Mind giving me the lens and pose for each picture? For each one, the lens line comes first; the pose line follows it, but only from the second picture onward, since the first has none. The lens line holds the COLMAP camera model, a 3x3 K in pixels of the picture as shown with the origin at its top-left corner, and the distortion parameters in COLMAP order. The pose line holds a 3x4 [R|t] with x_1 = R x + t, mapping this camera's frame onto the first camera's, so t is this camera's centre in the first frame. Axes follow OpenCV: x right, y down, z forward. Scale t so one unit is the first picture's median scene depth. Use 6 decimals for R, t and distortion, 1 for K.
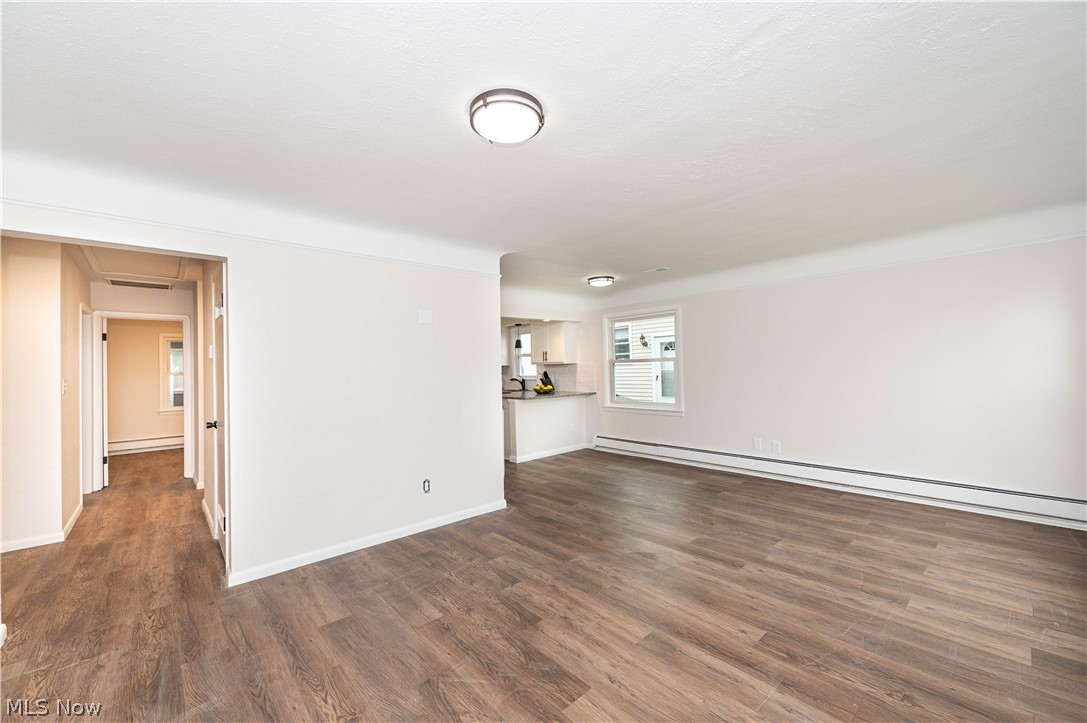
lens RADIAL K [[440.4, 0, 543.5], [0, 440.4, 361.5], [0, 0, 1]] dist [-0.000838, -0.000081]
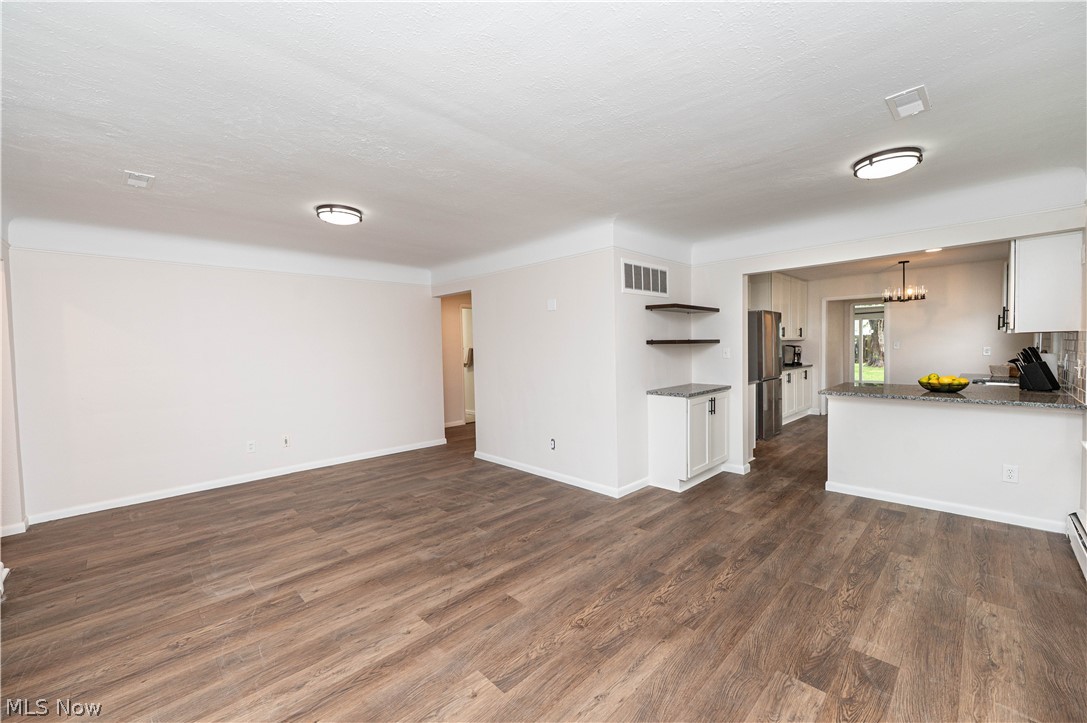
lens RADIAL K [[440.4, 0, 543.5], [0, 440.4, 361.5], [0, 0, 1]] dist [-0.000838, -0.000081]
pose [[0.027145, 0.059466, -0.997861, 1.429289], [0.036654, 0.997499, 0.060441, -0.038044], [0.998959, -0.038216, 0.024898, 1.426996]]
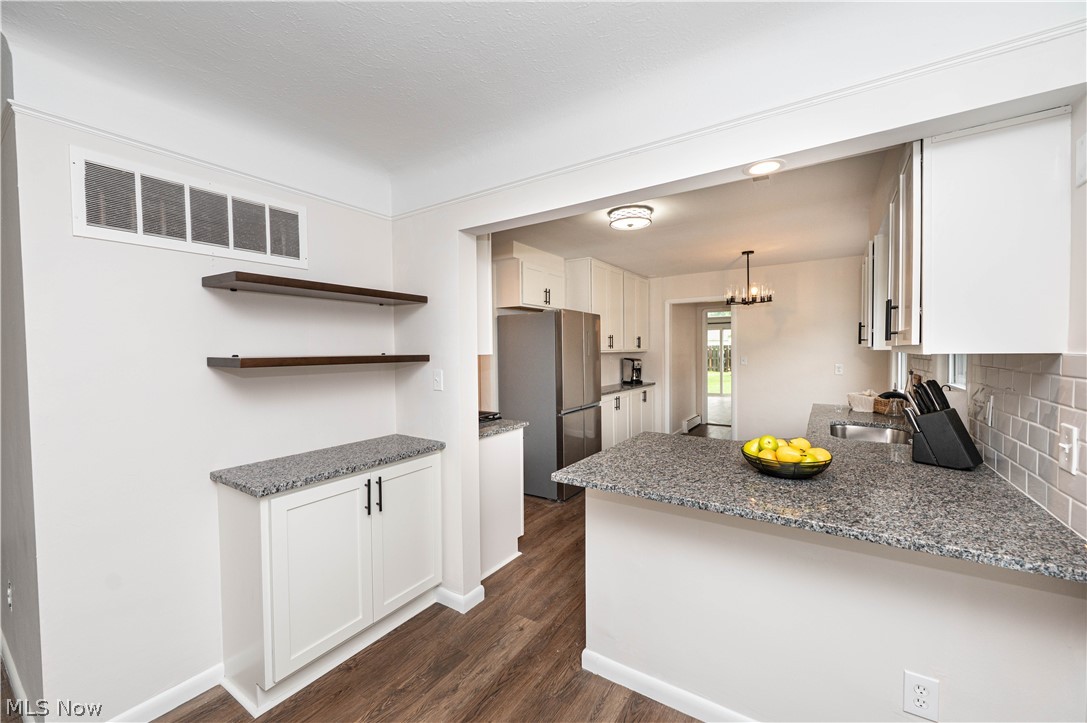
lens RADIAL K [[440.4, 0, 543.5], [0, 440.4, 361.5], [0, 0, 1]] dist [-0.000838, -0.000081]
pose [[0.239903, 0.047162, -0.969651, 0.591514], [0.019777, 0.998375, 0.053453, -0.023558], [0.970595, -0.032001, 0.238580, 2.249947]]
